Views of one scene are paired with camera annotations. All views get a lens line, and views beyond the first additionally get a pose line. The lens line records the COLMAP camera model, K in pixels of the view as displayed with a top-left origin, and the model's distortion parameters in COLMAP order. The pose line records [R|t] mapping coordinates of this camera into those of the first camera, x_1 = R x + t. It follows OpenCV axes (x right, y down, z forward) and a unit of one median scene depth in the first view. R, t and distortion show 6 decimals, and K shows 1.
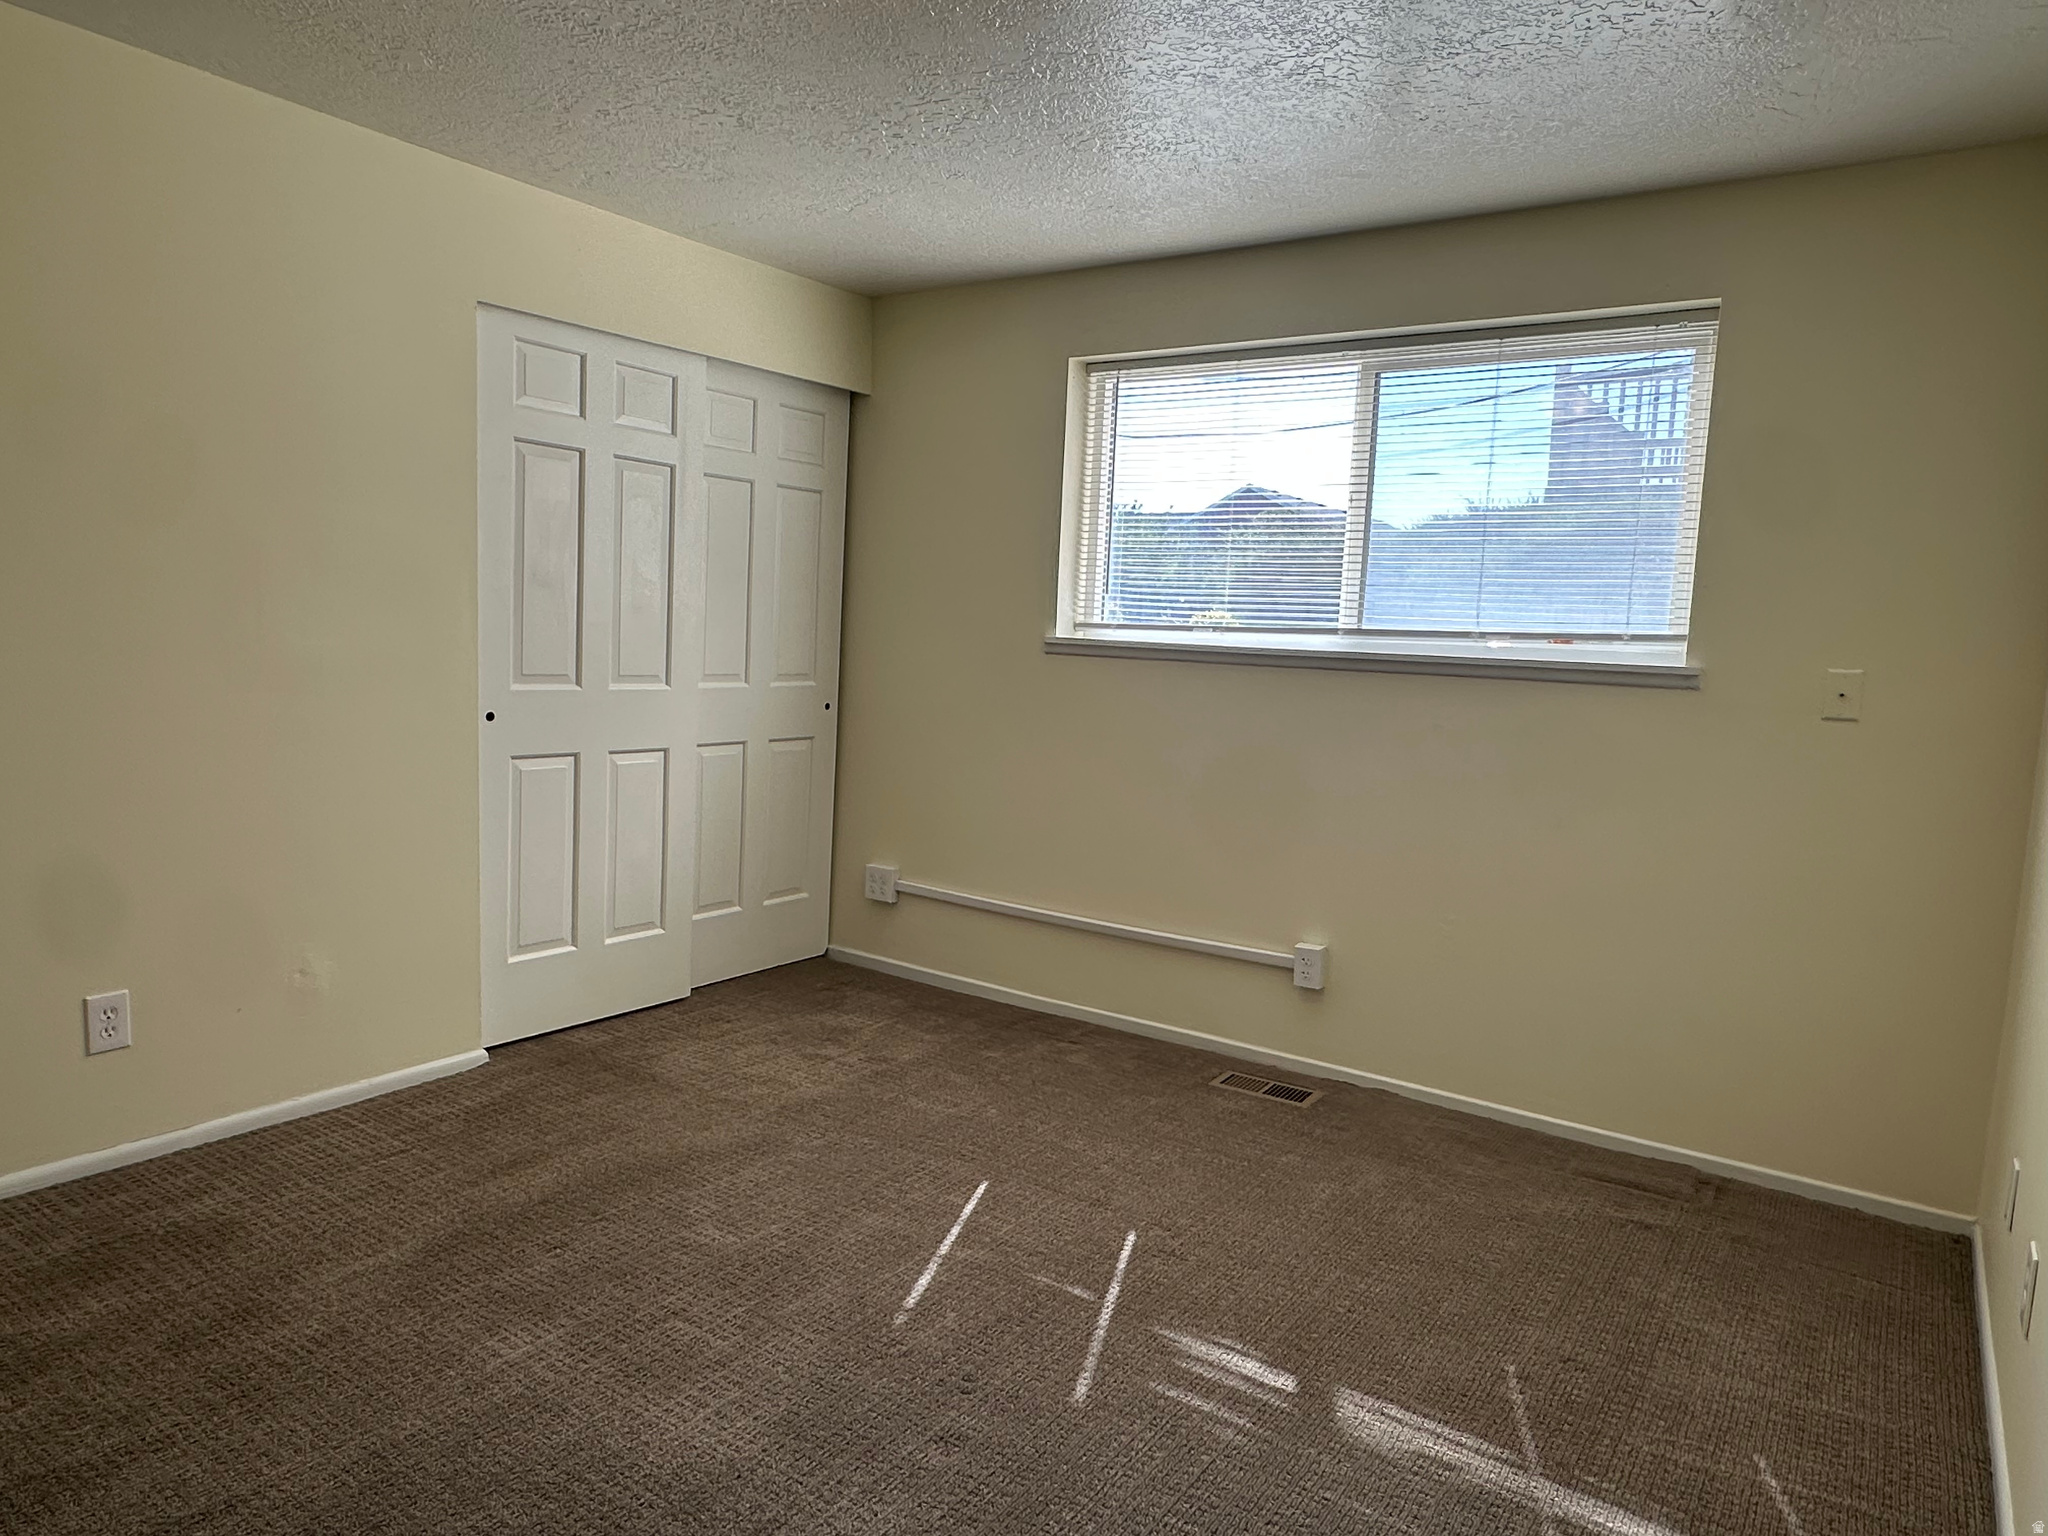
lens RADIAL K [[1289.2, 0, 1024.0], [0, 1289.2, 768.0], [0, 0, 1]] dist [-0.001717, -0.000162]
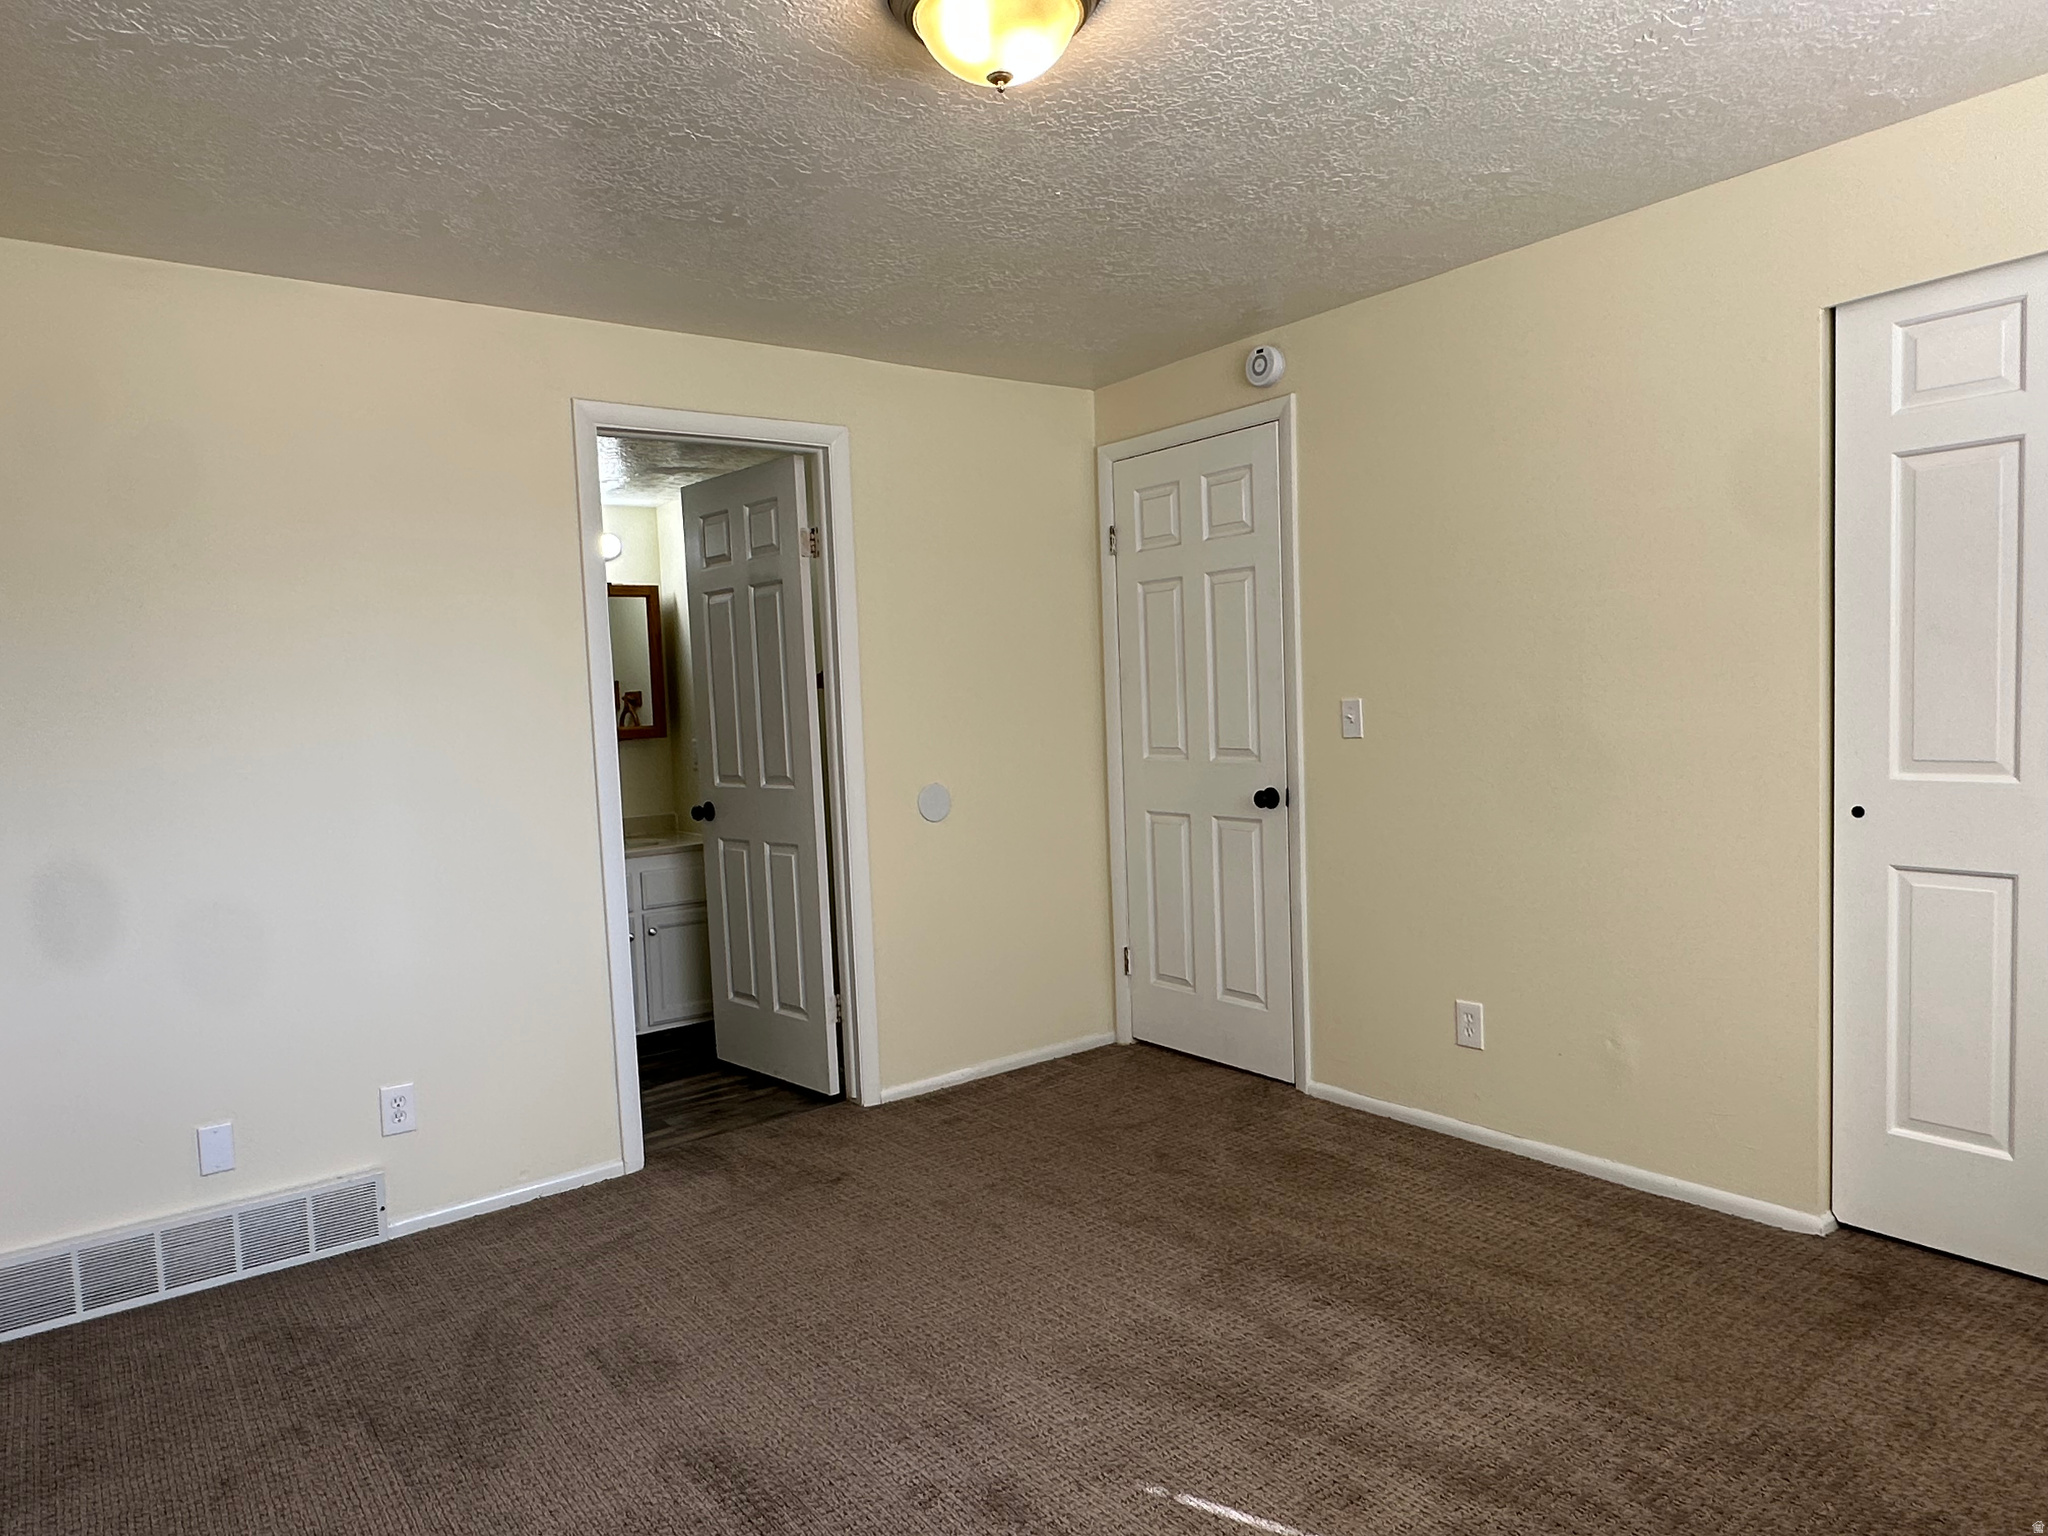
lens RADIAL K [[1289.2, 0, 1024.0], [0, 1289.2, 768.0], [0, 0, 1]] dist [-0.001717, -0.000162]
pose [[-0.310152, 0.027591, -0.950286, 0.507611], [-0.069166, 0.996275, 0.051501, -0.073031], [0.948167, 0.081700, -0.307089, 0.760969]]
